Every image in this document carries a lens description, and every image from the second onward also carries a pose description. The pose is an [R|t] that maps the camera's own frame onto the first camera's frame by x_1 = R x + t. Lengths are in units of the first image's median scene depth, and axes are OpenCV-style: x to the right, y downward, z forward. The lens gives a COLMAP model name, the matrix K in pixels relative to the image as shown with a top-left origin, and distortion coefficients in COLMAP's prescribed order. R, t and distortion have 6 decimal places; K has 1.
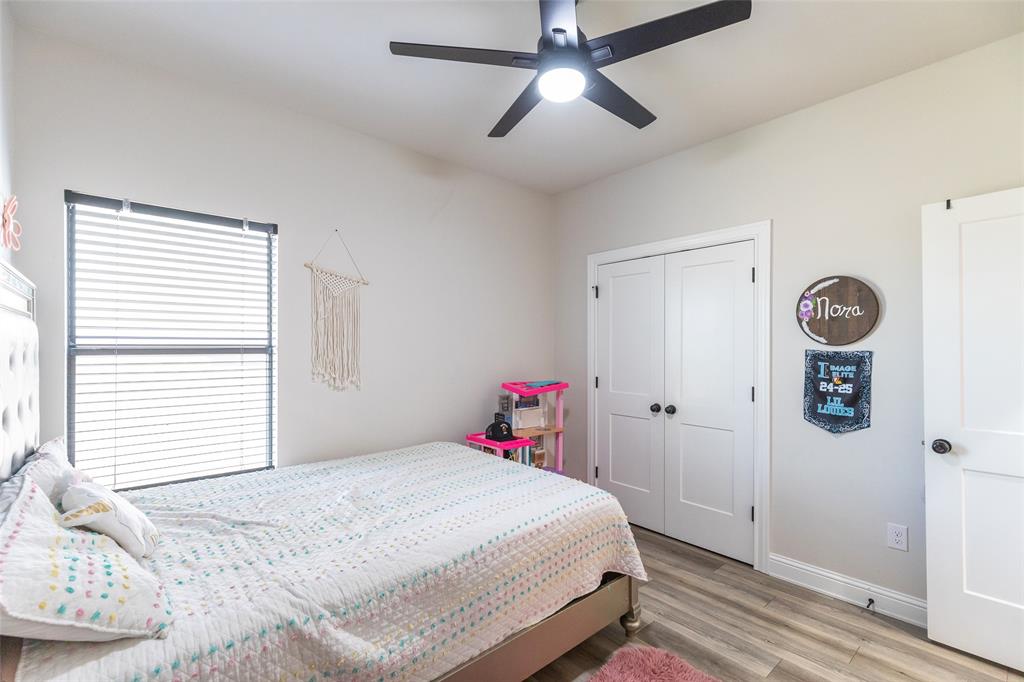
lens RADIAL K [[455.2, 0, 504.2], [0, 455.2, 343.4], [0, 0, 1]] dist [0.006344, -0.000802]
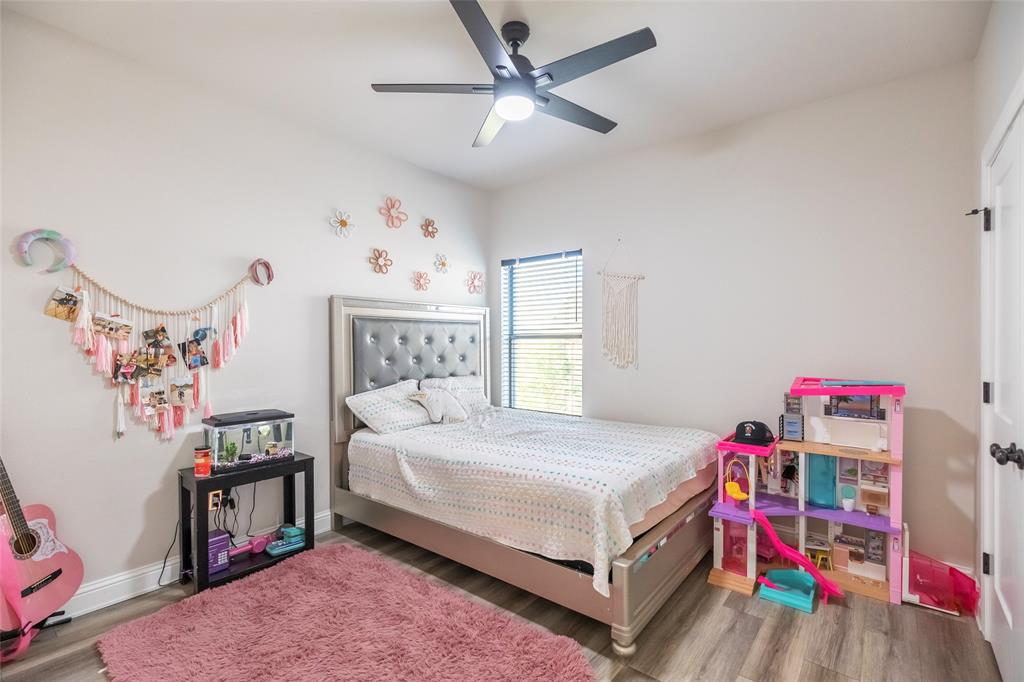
lens RADIAL K [[455.2, 0, 522.8], [0, 455.2, 341.2], [0, 0, 1]] dist [0.006344, -0.000802]
pose [[0.199831, -0.000071, -0.979830, 1.144219], [0.012464, 0.999919, 0.002469, 0.033924], [0.979751, -0.012706, 0.199815, 0.687890]]
